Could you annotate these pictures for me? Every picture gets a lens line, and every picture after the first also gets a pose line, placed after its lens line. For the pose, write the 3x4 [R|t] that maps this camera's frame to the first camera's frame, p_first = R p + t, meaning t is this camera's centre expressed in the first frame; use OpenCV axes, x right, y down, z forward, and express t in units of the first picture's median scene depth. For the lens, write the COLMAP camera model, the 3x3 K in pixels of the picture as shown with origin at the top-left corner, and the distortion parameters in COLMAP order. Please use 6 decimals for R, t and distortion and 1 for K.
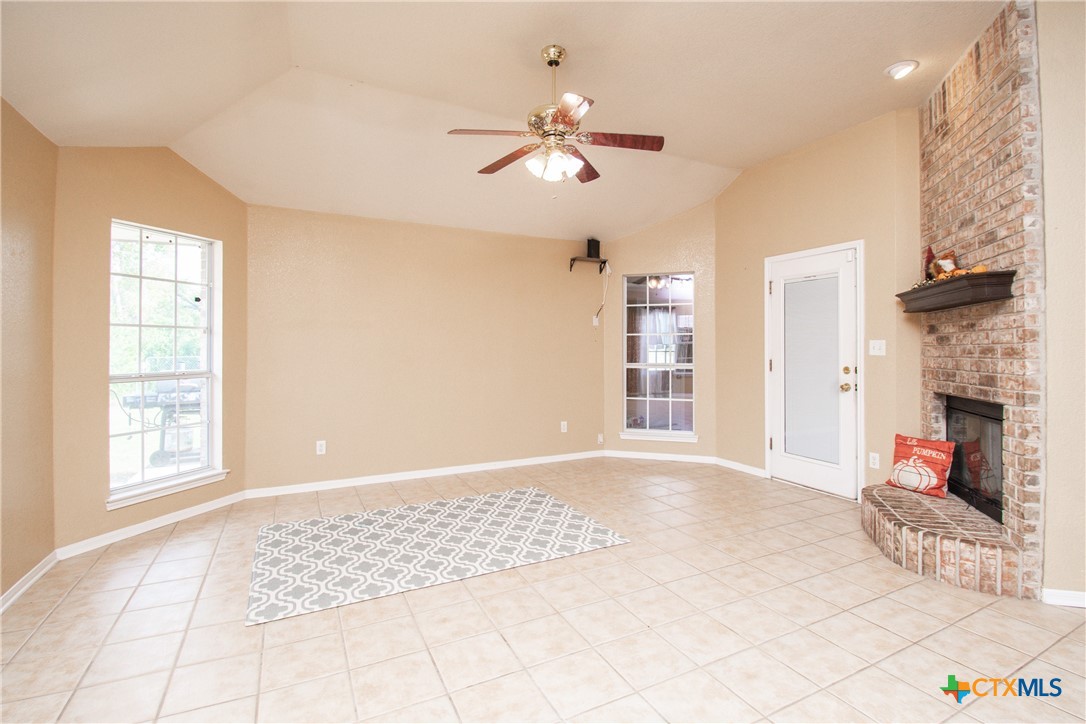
lens RADIAL K [[497.4, 0, 549.0], [0, 497.4, 341.3], [0, 0, 1]] dist [-0.001658, -0.010426]
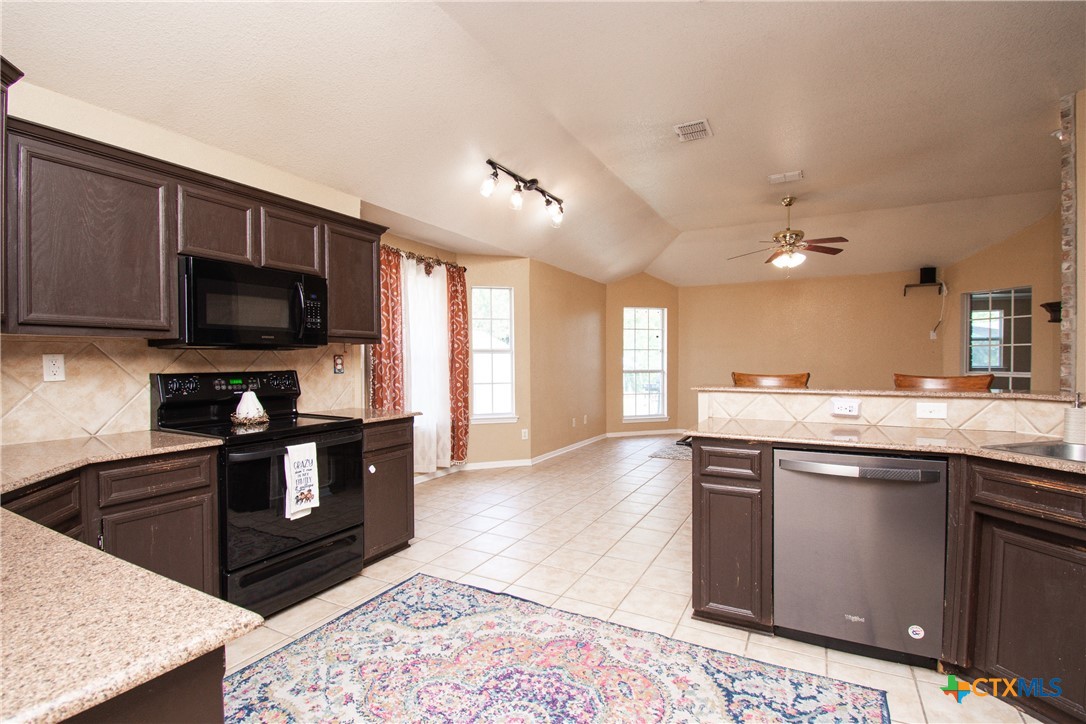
lens RADIAL K [[497.4, 0, 547.4], [0, 497.4, 363.8], [0, 0, 1]] dist [-0.001658, -0.010426]
pose [[0.571879, 0.003941, -0.820329, 1.273863], [0.013659, 0.999804, 0.014325, -0.007157], [0.820225, -0.019397, 0.571713, -1.005113]]
